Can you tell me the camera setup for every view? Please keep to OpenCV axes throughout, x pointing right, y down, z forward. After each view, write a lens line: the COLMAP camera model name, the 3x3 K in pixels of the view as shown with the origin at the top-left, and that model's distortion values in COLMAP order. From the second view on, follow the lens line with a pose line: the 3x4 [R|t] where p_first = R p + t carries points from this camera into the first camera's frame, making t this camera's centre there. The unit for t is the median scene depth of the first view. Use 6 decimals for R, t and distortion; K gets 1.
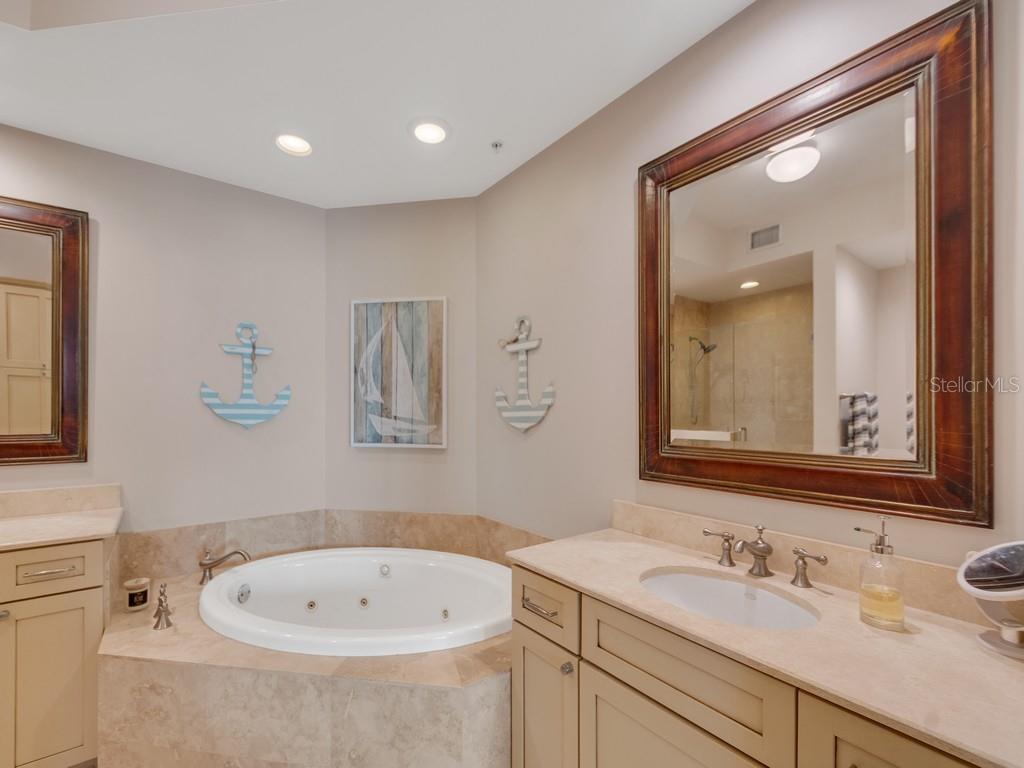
lens RADIAL K [[464.7, 0, 495.8], [0, 464.7, 400.8], [0, 0, 1]] dist [0.002515, -0.000698]
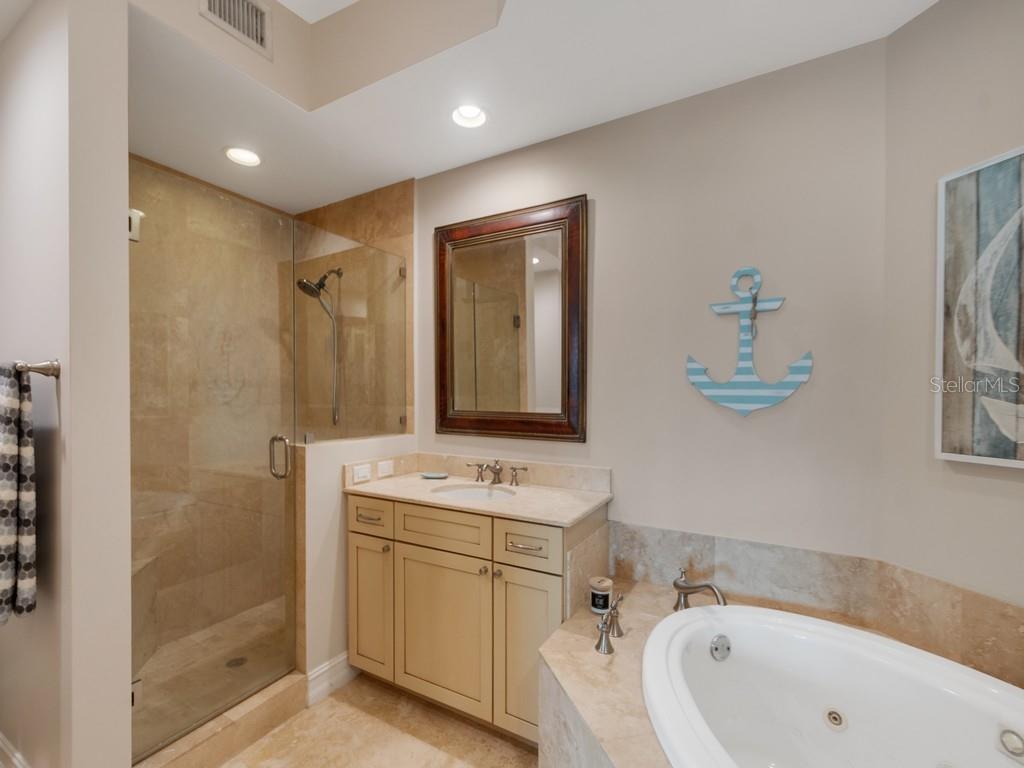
lens RADIAL K [[464.7, 0, 495.8], [0, 464.7, 400.8], [0, 0, 1]] dist [0.002515, -0.000698]
pose [[0.383784, 0.012500, -0.923338, -0.018283], [0.021292, 0.999523, 0.022382, 0.011867], [0.923177, -0.028250, 0.383335, 0.369340]]
